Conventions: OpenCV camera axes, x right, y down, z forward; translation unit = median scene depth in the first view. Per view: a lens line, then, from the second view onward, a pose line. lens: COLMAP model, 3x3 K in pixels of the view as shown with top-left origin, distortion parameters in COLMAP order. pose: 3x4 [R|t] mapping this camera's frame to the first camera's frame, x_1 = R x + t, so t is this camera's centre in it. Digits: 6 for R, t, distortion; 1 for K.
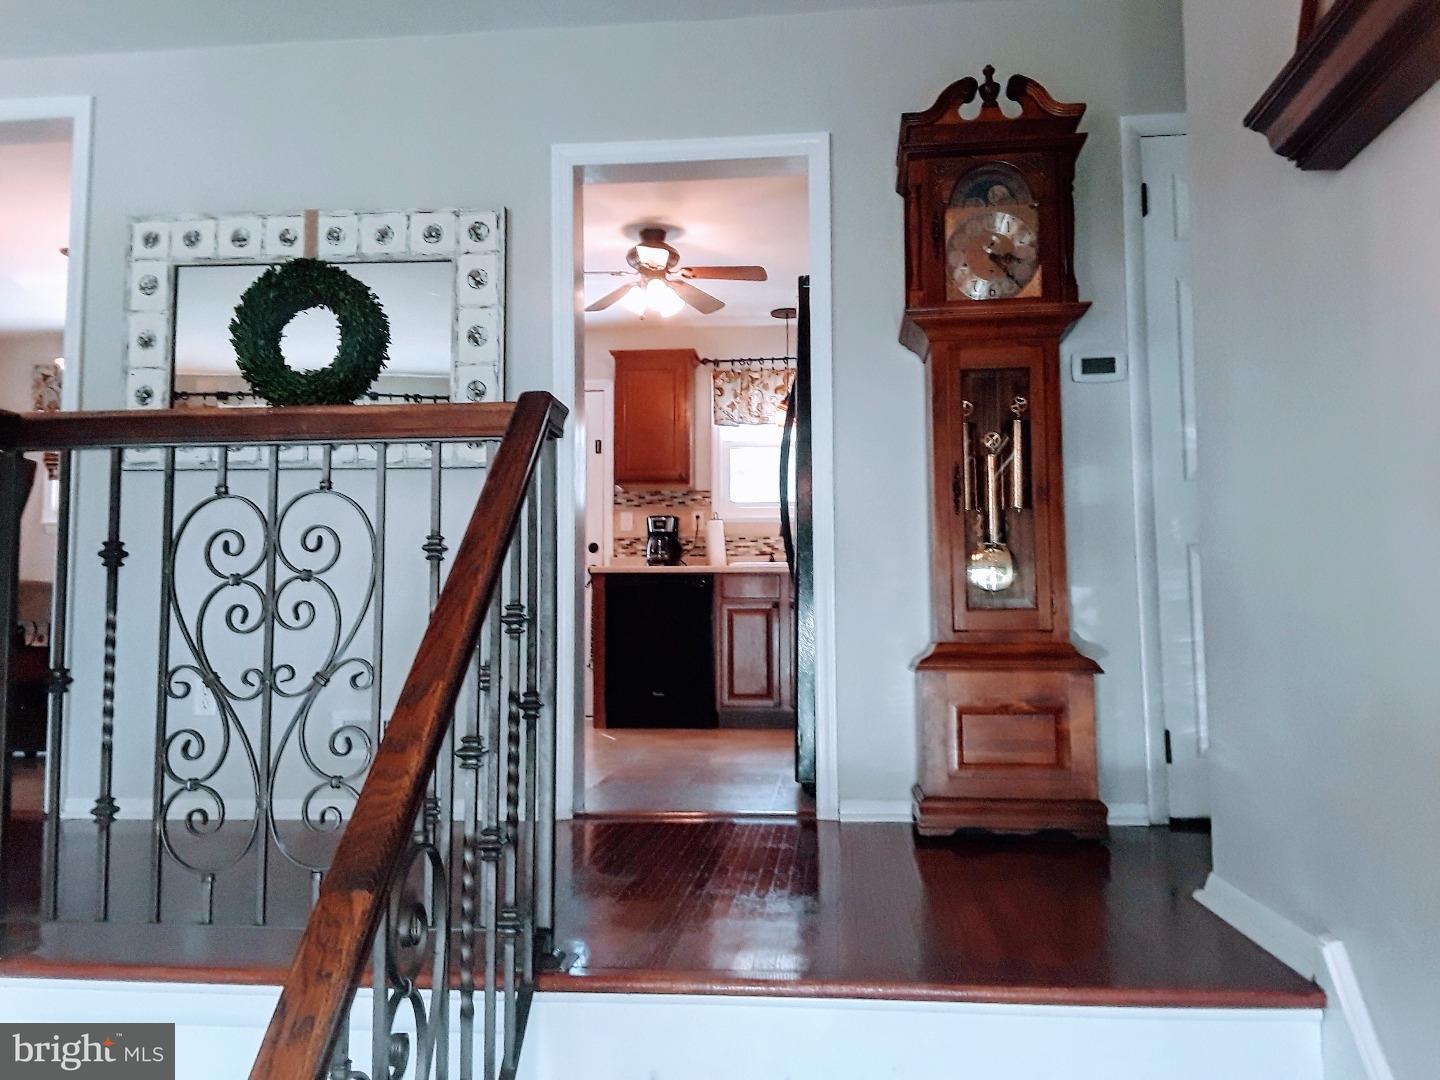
lens RADIAL K [[1119.8, 0, 752.2], [0, 1119.8, 540.9], [0, 0, 1]] dist [0.016071, 0.004384]
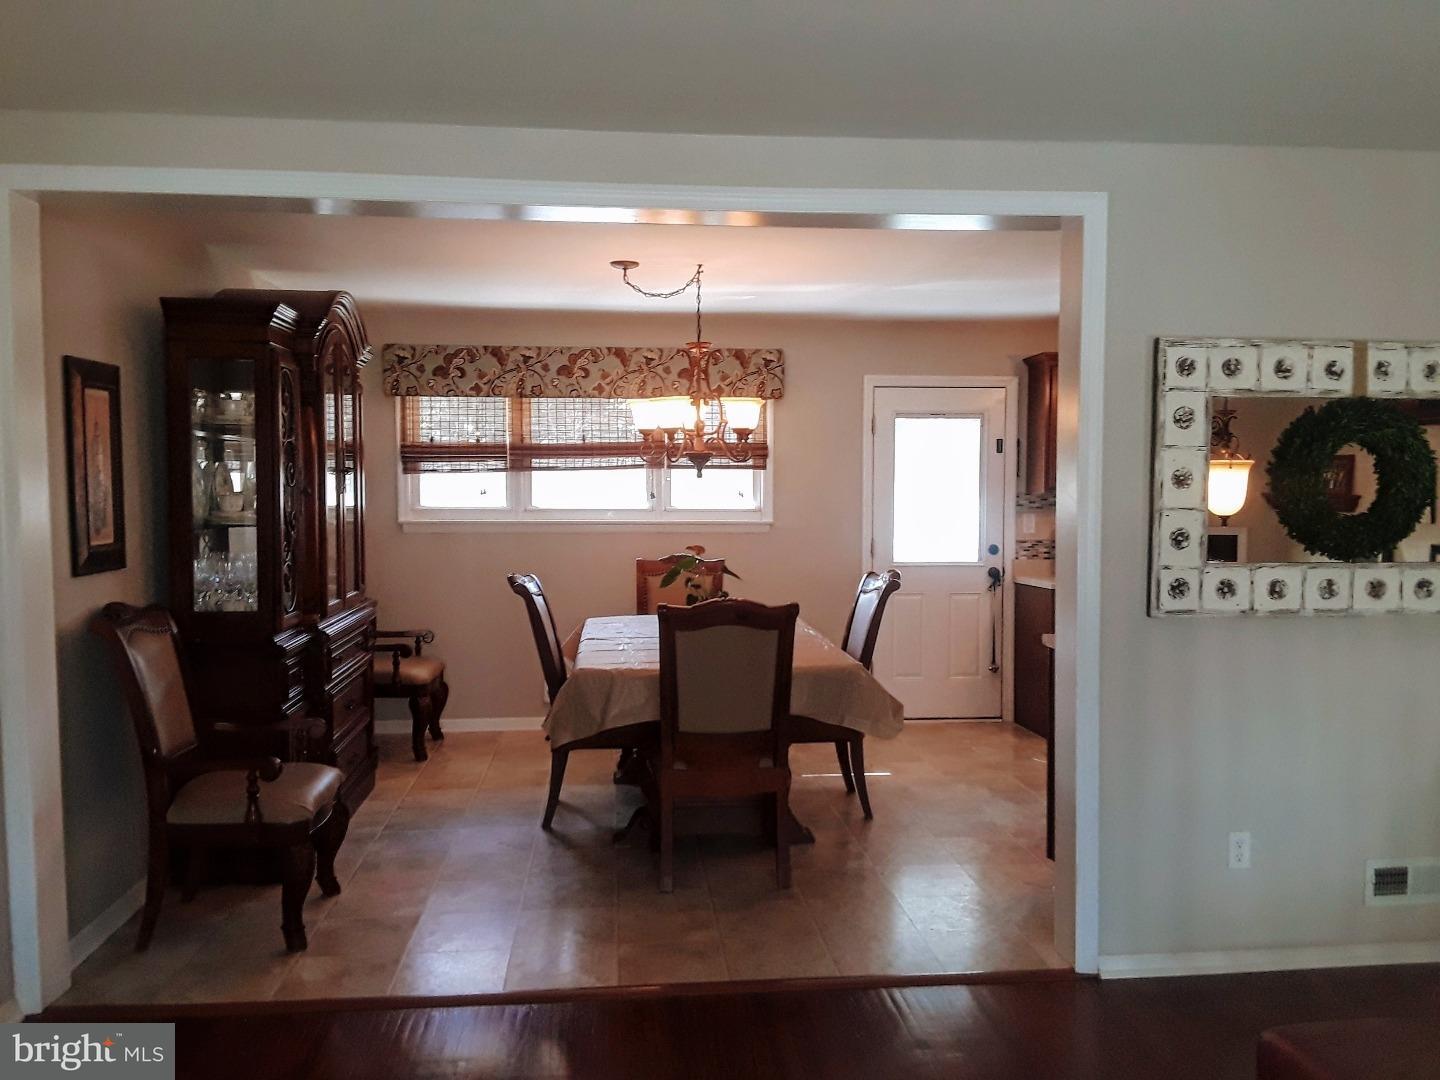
lens RADIAL K [[1119.8, 0, 752.2], [0, 1119.8, 540.9], [0, 0, 1]] dist [0.016071, 0.004384]
pose [[0.981334, -0.008776, 0.192110, -1.062928], [-0.015280, 0.992242, 0.123382, -0.235822], [-0.191703, -0.124014, 0.973586, 0.162862]]
